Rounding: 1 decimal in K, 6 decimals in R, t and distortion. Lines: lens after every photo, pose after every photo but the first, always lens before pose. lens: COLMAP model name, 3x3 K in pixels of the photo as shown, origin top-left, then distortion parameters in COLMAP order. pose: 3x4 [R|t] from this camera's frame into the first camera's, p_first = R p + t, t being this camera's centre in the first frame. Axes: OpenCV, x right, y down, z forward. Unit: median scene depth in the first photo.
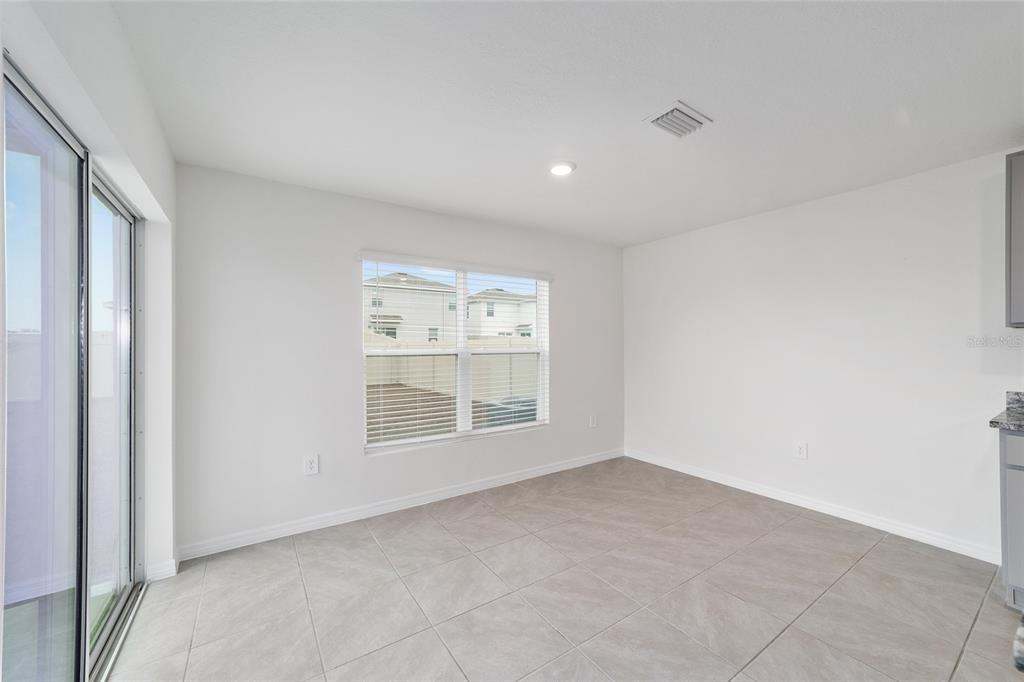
lens RADIAL K [[384.1, 0, 505.6], [0, 384.1, 343.3], [0, 0, 1]] dist [-0.000508, -0.000049]
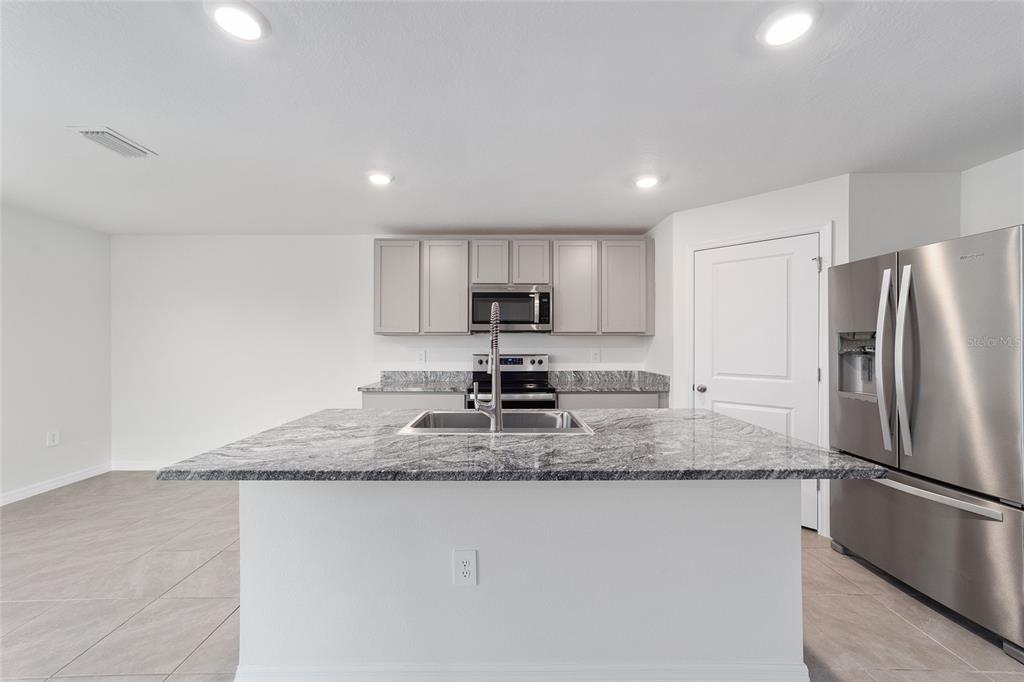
lens RADIAL K [[390.7, 0, 508.1], [0, 390.7, 343.6], [0, 0, 1]] dist [-0.020681, 0.009498]
pose [[0.540763, 0.001275, 0.841174, 0.062577], [-0.002738, 0.999996, 0.000244, -0.001880], [-0.841171, -0.002435, 0.540764, -0.276964]]
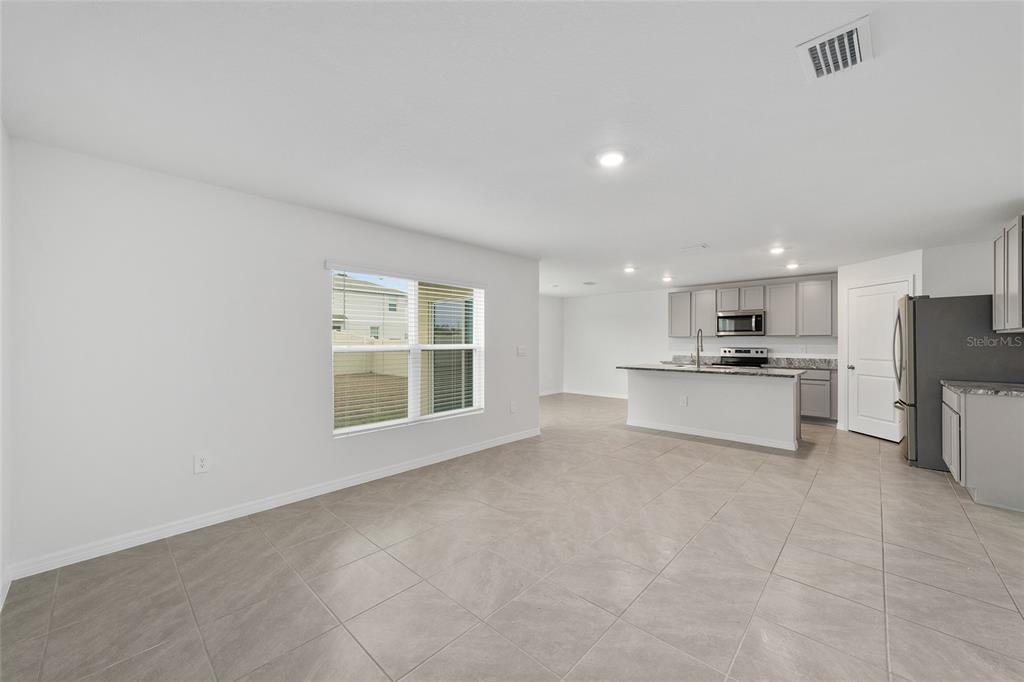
lens RADIAL K [[390.7, 0, 508.1], [0, 390.7, 343.6], [0, 0, 1]] dist [-0.020681, 0.009498]
pose [[0.973425, 0.000727, 0.229004, -0.606107], [-0.002367, 0.999974, 0.006885, -0.003529], [-0.228993, -0.007244, 0.973401, -1.294110]]
